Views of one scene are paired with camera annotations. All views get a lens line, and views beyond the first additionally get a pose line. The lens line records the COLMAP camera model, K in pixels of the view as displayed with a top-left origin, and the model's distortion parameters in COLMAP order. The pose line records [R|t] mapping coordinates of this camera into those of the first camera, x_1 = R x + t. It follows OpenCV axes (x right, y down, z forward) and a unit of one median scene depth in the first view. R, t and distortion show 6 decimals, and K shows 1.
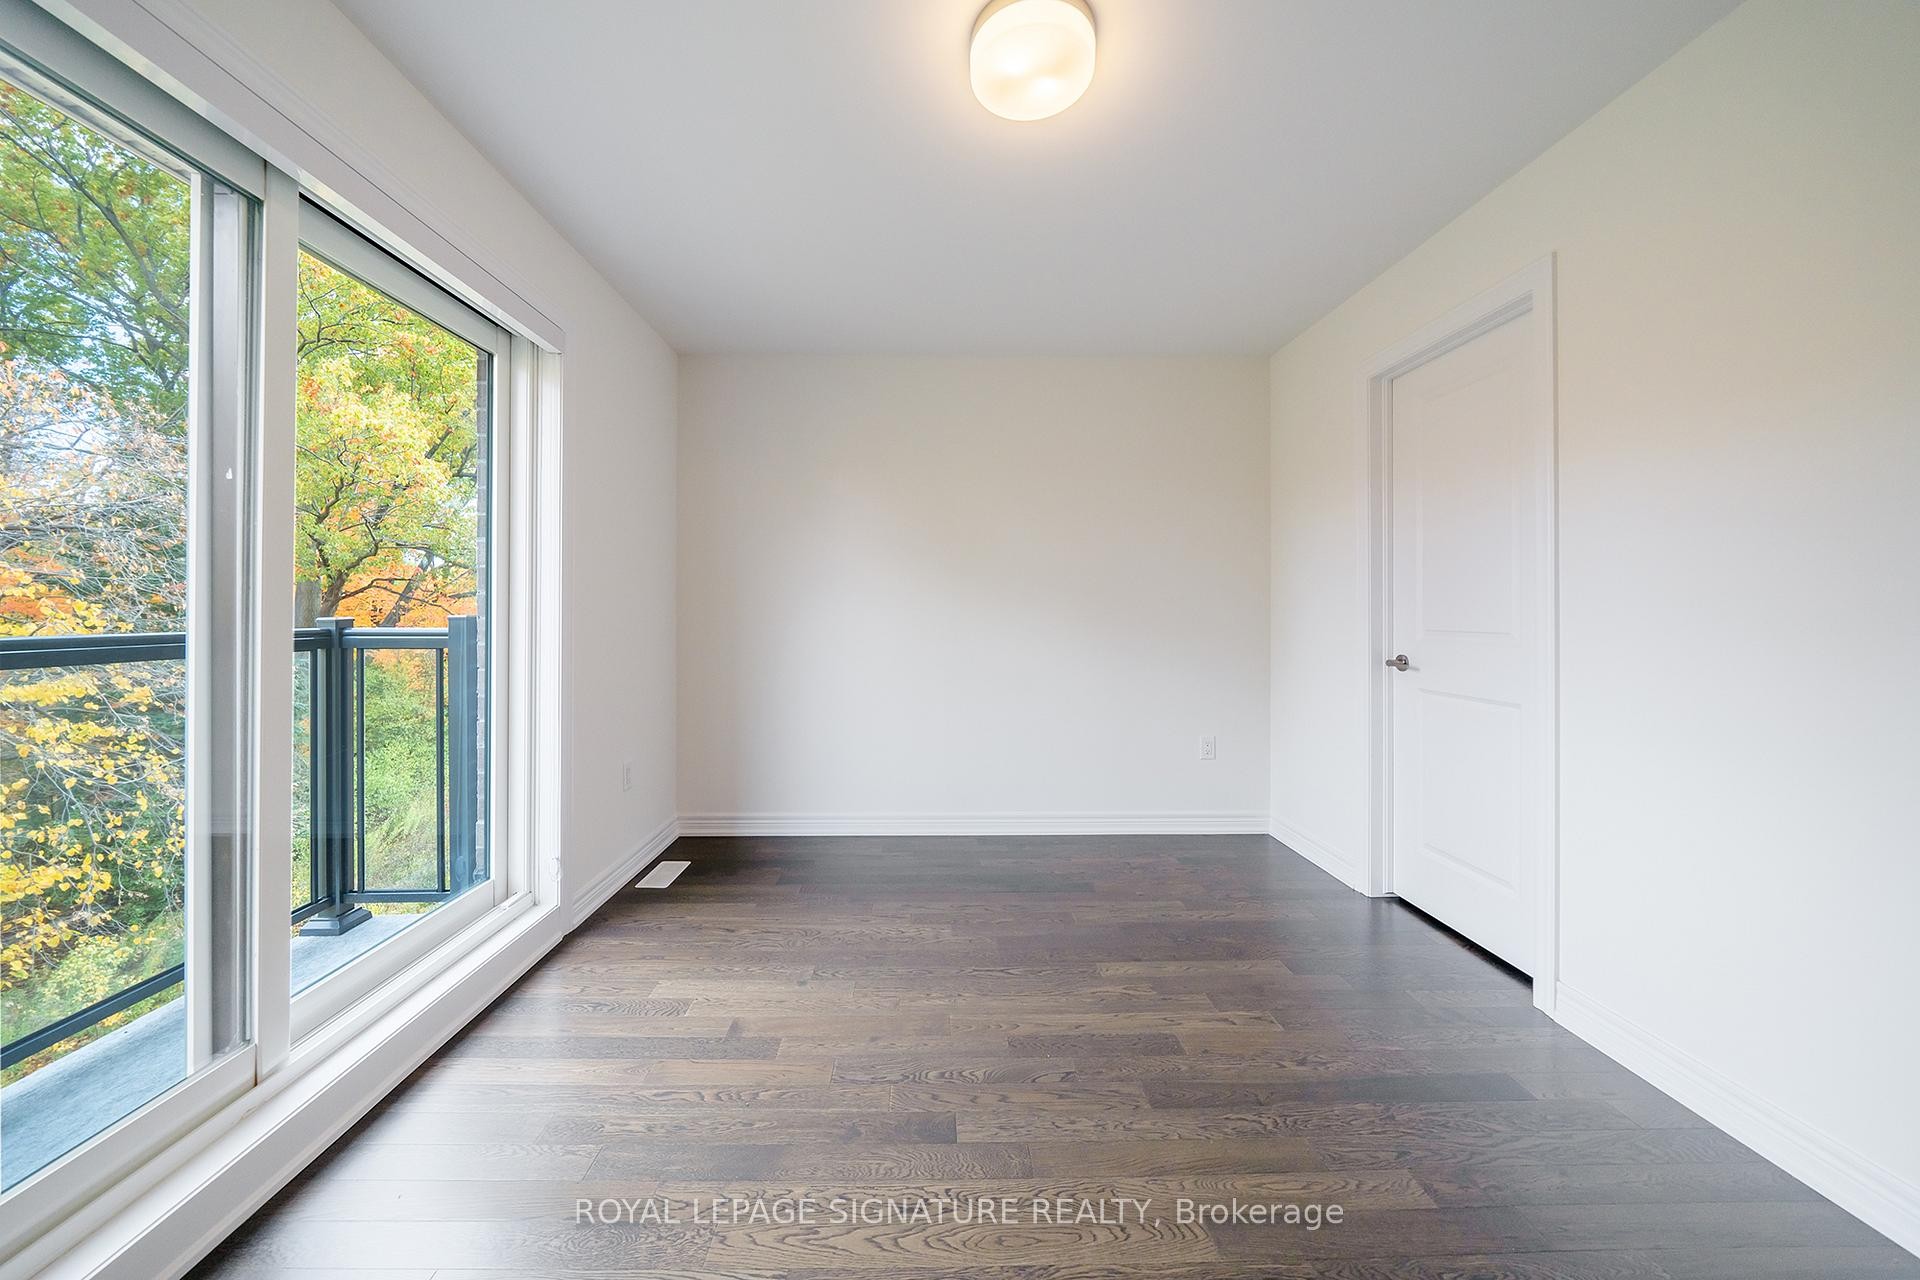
lens RADIAL K [[673.5, 0, 956.1], [0, 673.5, 581.1], [0, 0, 1]] dist [-0.000318, -0.000011]
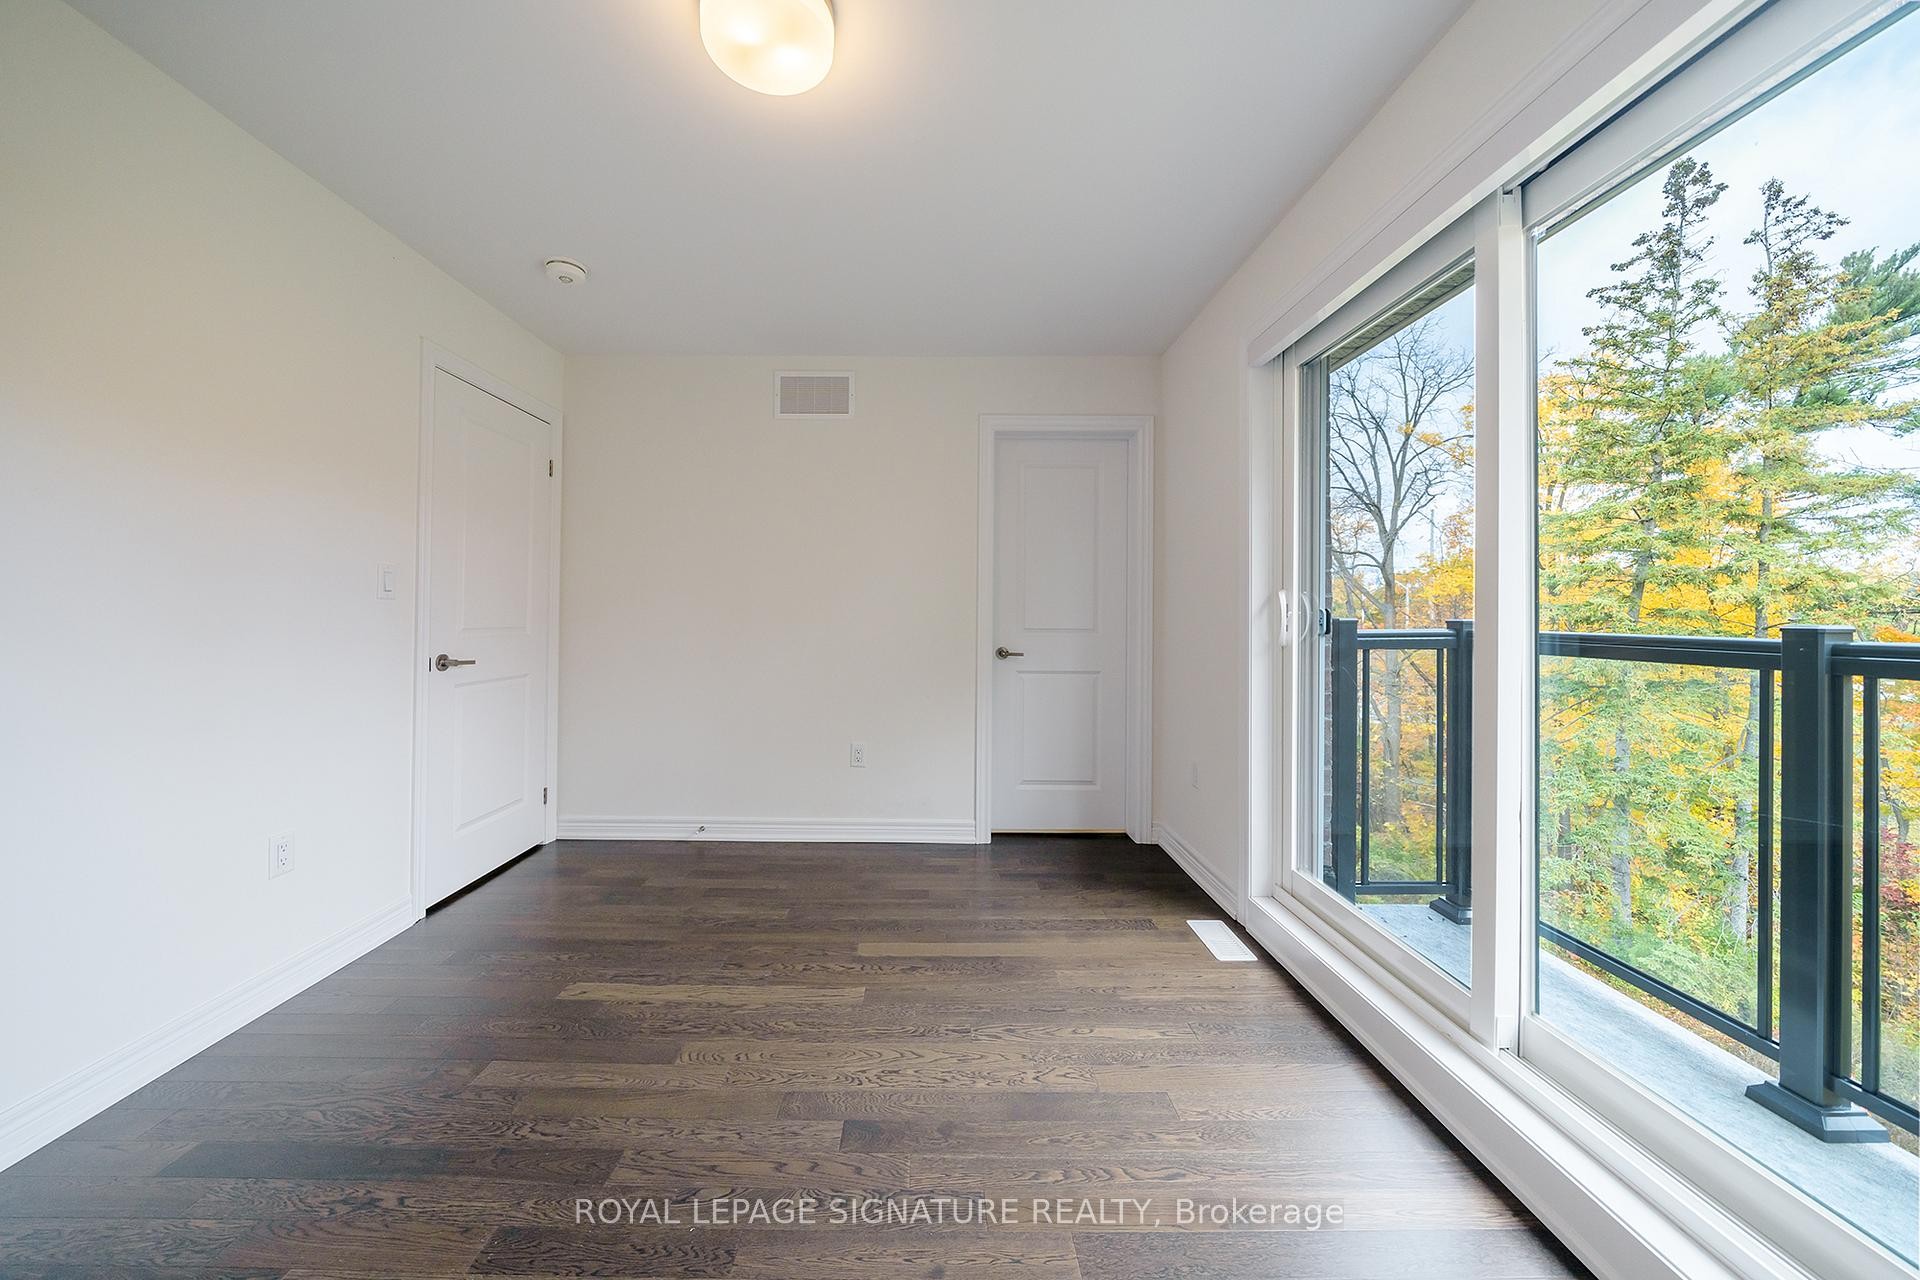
lens RADIAL K [[706.3, 0, 967.2], [0, 706.3, 634.7], [0, 0, 1]] dist [-0.000378, -0.000082]
pose [[-0.999959, -0.005471, -0.007245, -0.173120], [-0.005374, 0.999896, -0.013417, 0.090653], [0.007318, -0.013377, -0.999884, 2.054500]]
